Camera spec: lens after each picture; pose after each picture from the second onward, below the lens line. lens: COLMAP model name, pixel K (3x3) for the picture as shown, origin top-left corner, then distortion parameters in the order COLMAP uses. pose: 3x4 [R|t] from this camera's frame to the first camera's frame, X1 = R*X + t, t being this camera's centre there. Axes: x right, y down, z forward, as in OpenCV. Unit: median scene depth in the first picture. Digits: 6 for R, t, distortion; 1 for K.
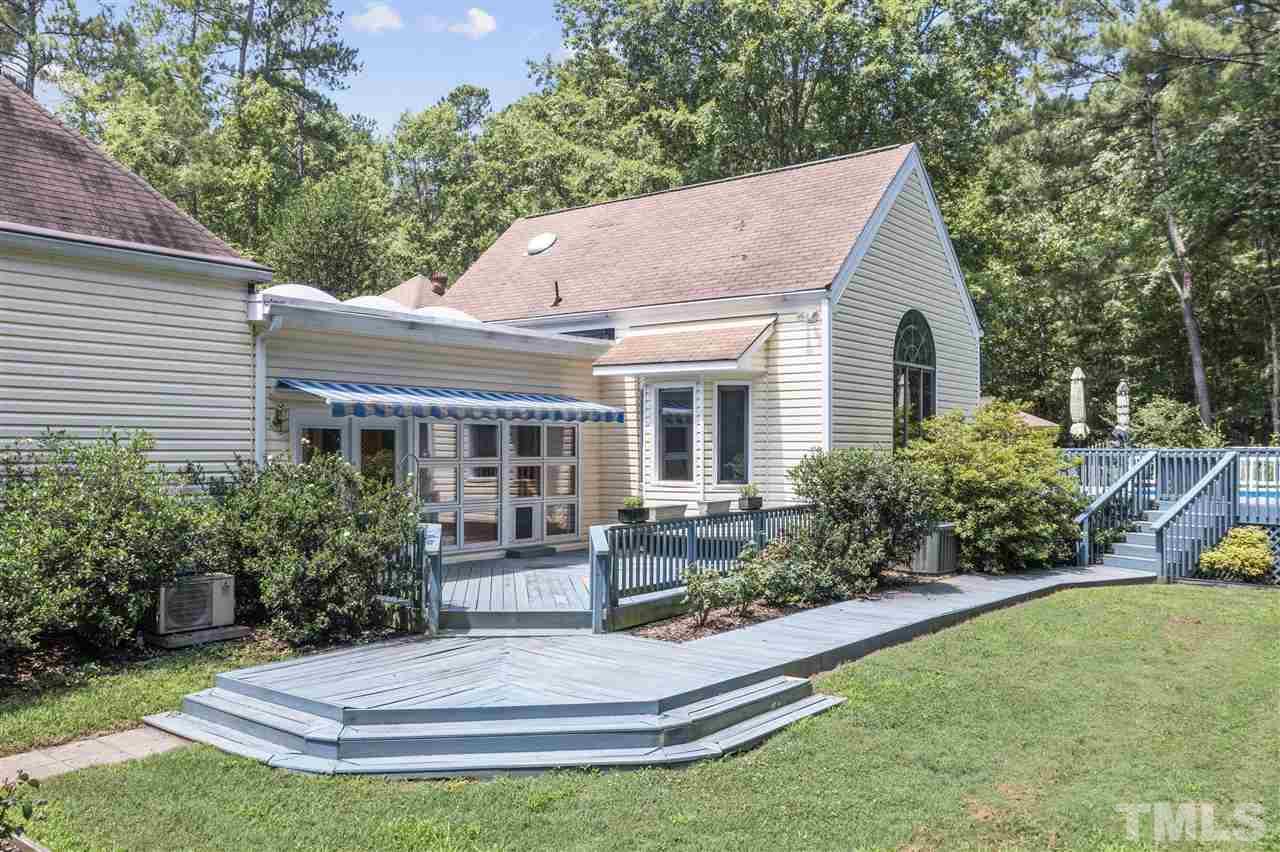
lens RADIAL K [[1011.0, 0, 640.0], [0, 1011.0, 426.0], [0, 0, 1]] dist [-0.006188, -0.006213]
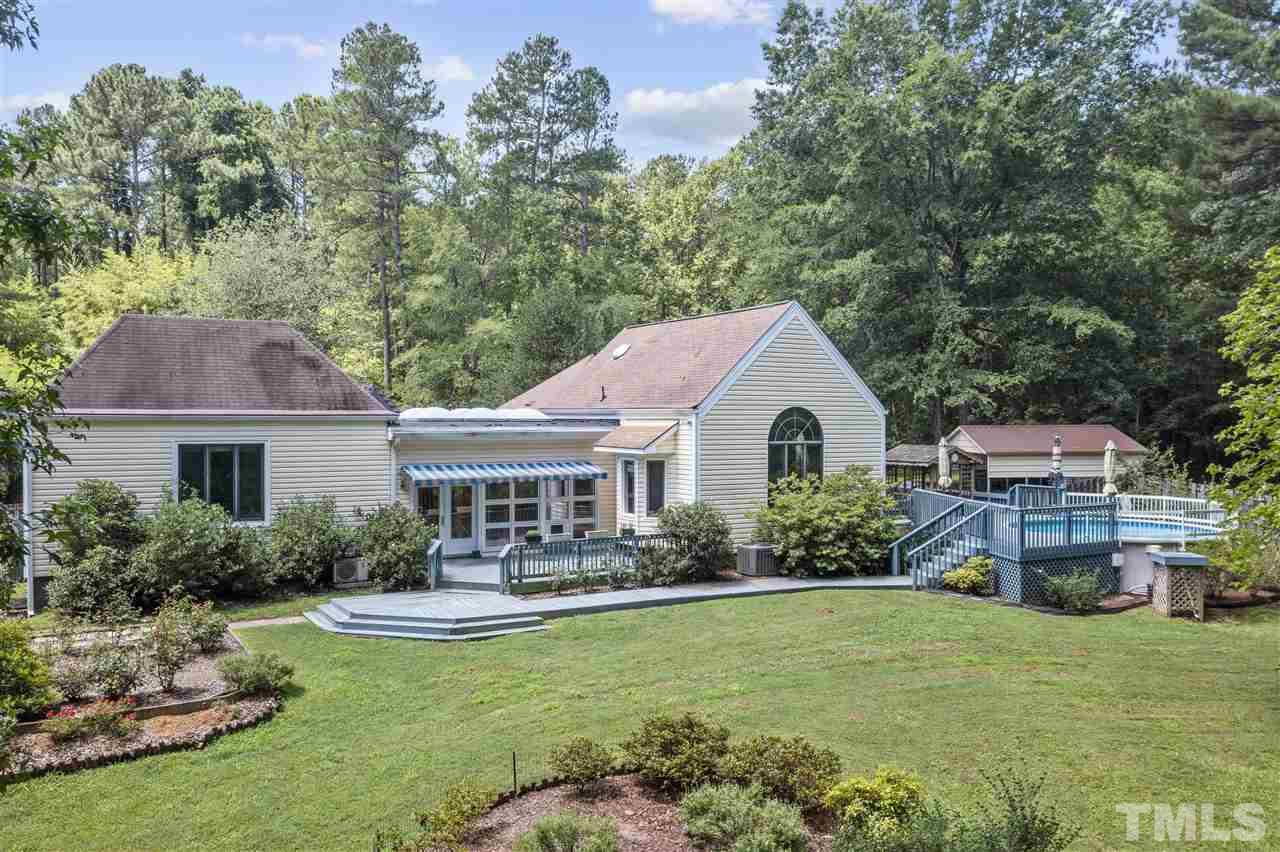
lens RADIAL K [[1002.8, 0, 640.0], [0, 1002.8, 426.0], [0, 0, 1]] dist [0.000436, 0.000268]
pose [[0.923771, 0.000785, -0.382945, 0.913926], [0.009724, 0.999627, 0.025508, -0.180397], [0.382822, -0.027287, 0.923419, -0.749563]]
